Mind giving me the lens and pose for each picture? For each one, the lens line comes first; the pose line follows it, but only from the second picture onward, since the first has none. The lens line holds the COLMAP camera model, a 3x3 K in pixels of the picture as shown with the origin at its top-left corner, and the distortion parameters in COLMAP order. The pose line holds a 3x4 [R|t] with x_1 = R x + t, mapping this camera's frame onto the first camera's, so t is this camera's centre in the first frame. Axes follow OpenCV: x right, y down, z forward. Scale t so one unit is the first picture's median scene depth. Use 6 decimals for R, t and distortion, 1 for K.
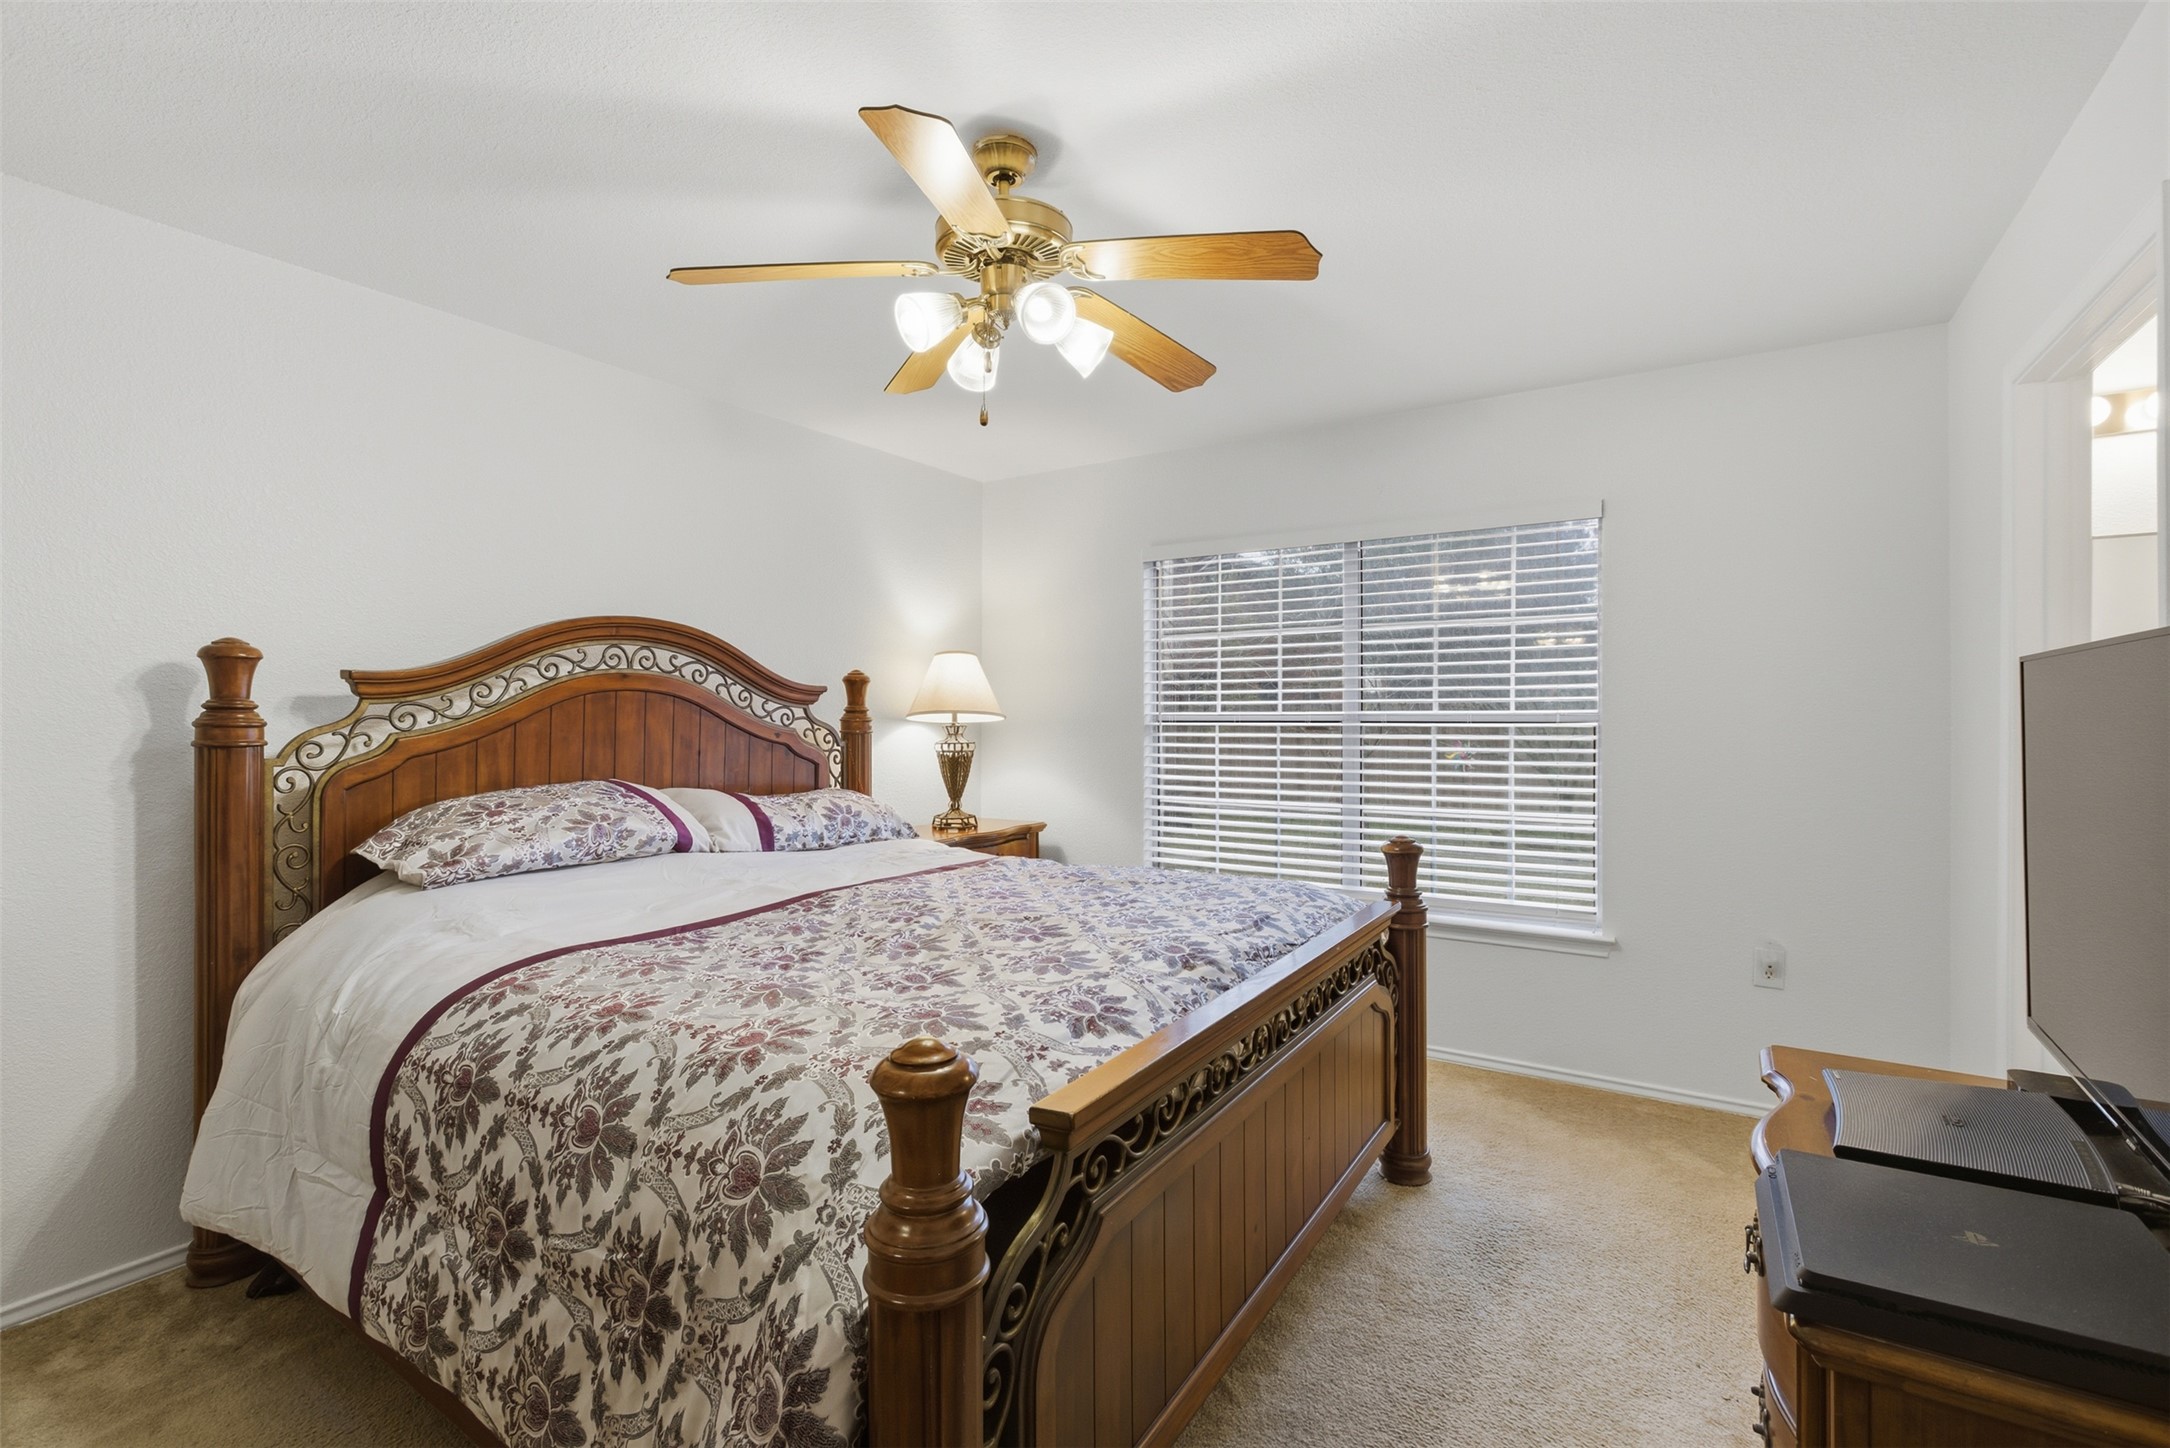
lens RADIAL K [[986.8, 0, 1086.3], [0, 986.8, 716.3], [0, 0, 1]] dist [-0.001929, -0.000180]
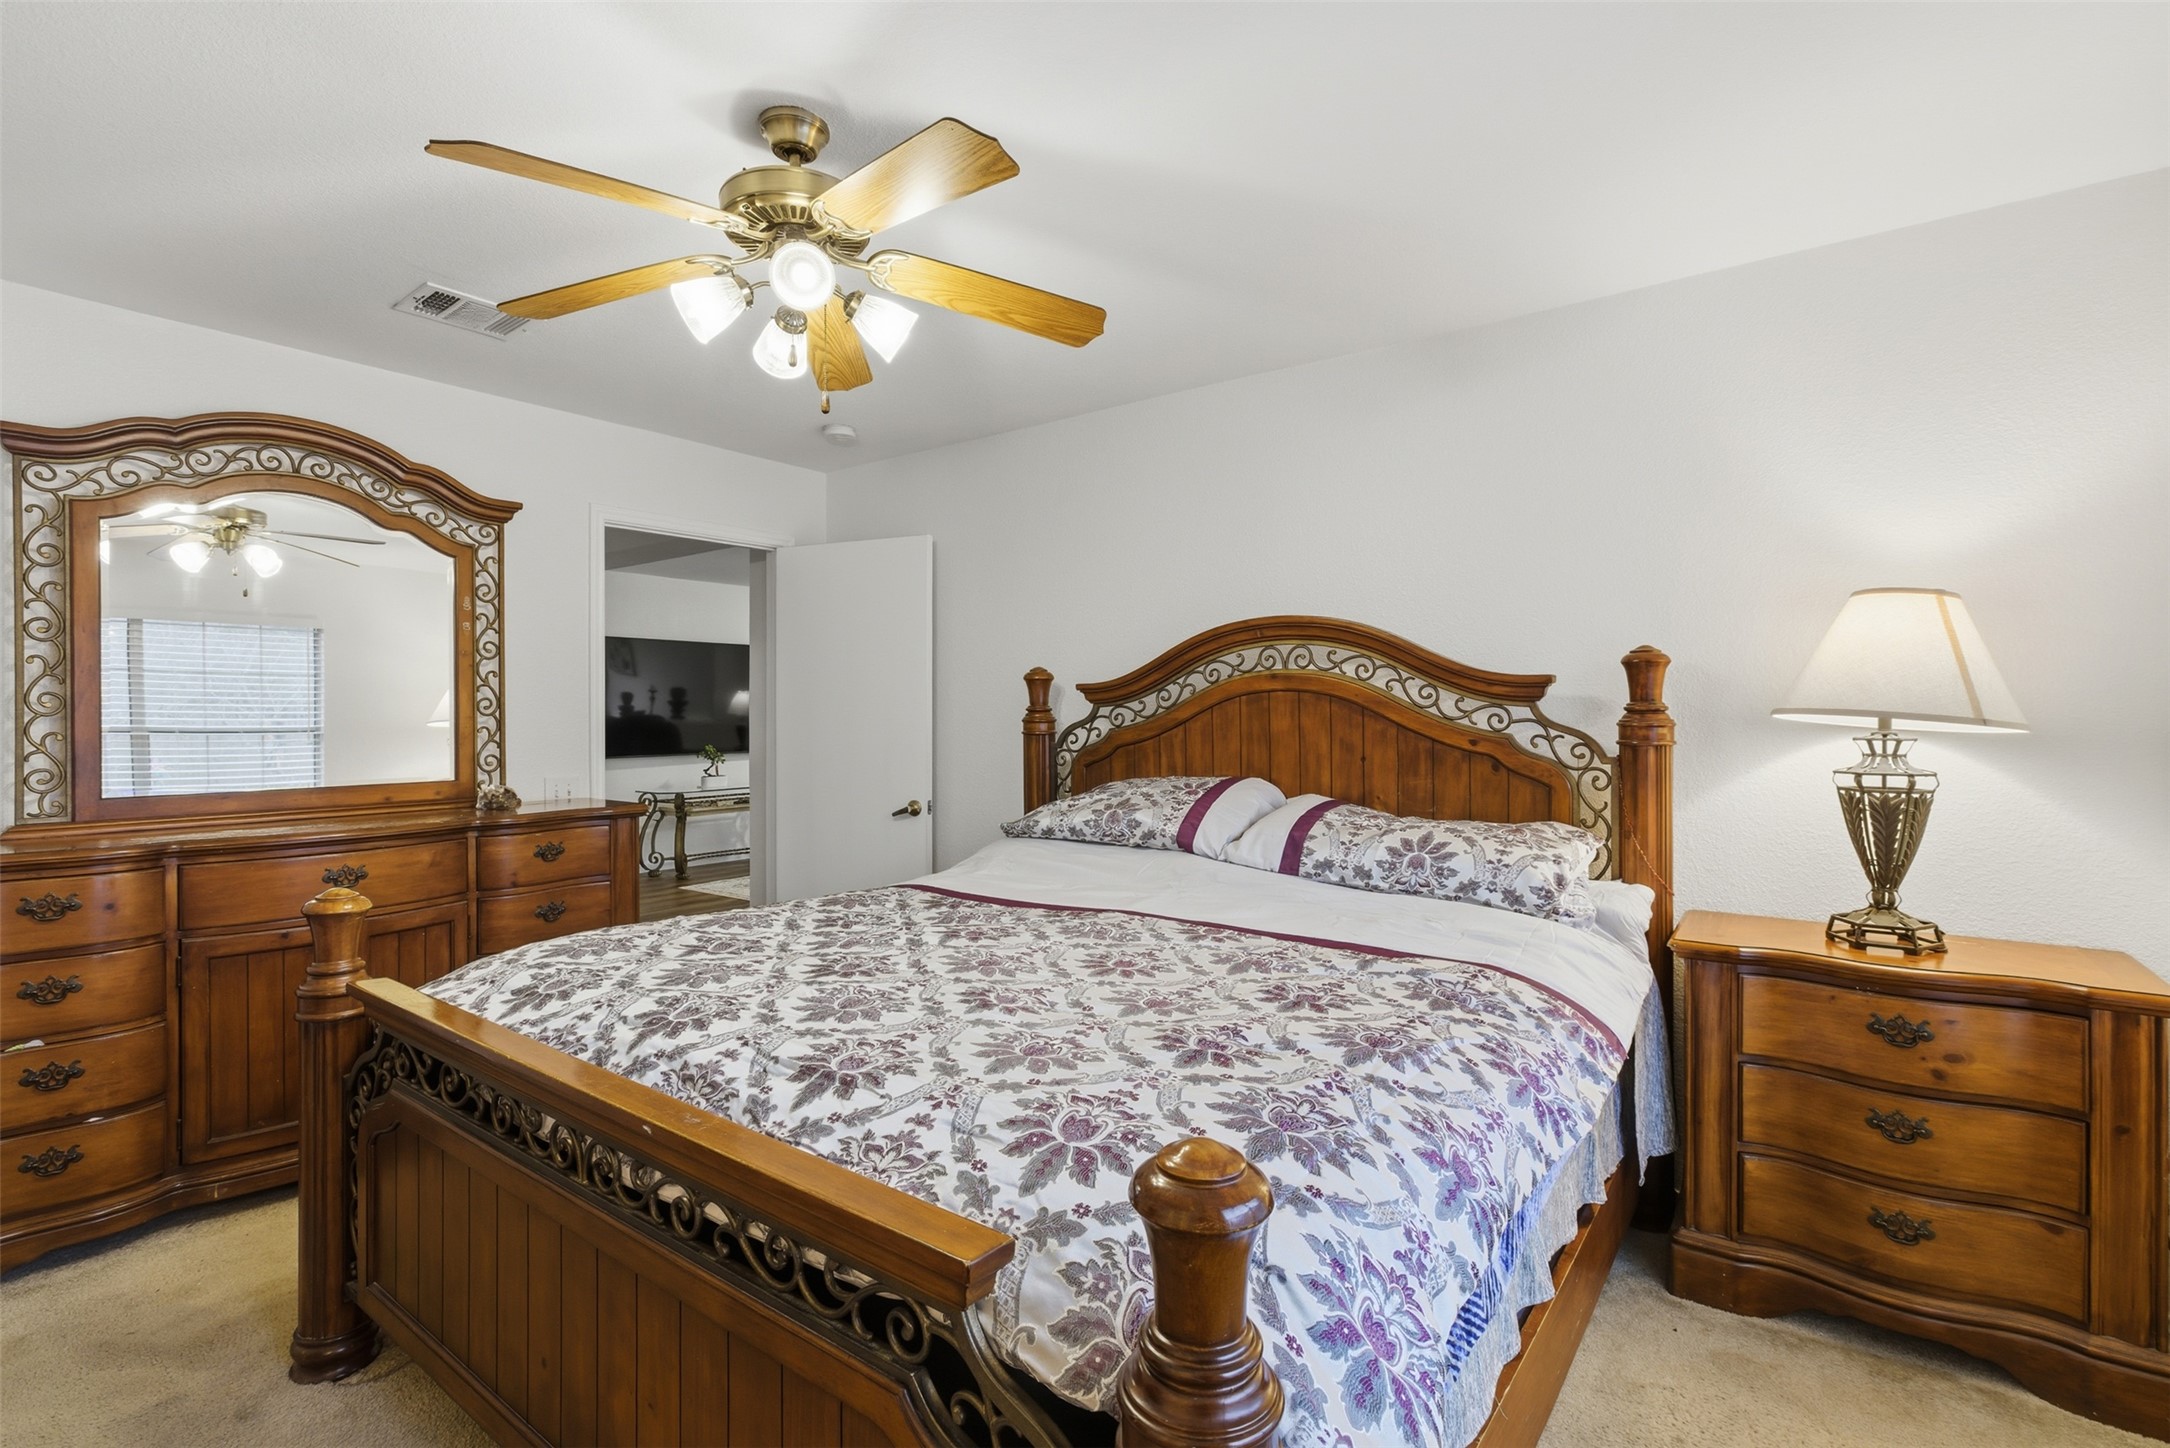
lens RADIAL K [[986.8, 0, 1086.3], [0, 986.8, 716.3], [0, 0, 1]] dist [-0.001929, -0.000180]
pose [[-0.082906, 0.002544, -0.996554, 0.524740], [-0.002570, 0.999993, 0.002766, -0.002736], [0.996554, 0.002791, -0.082899, 0.857661]]
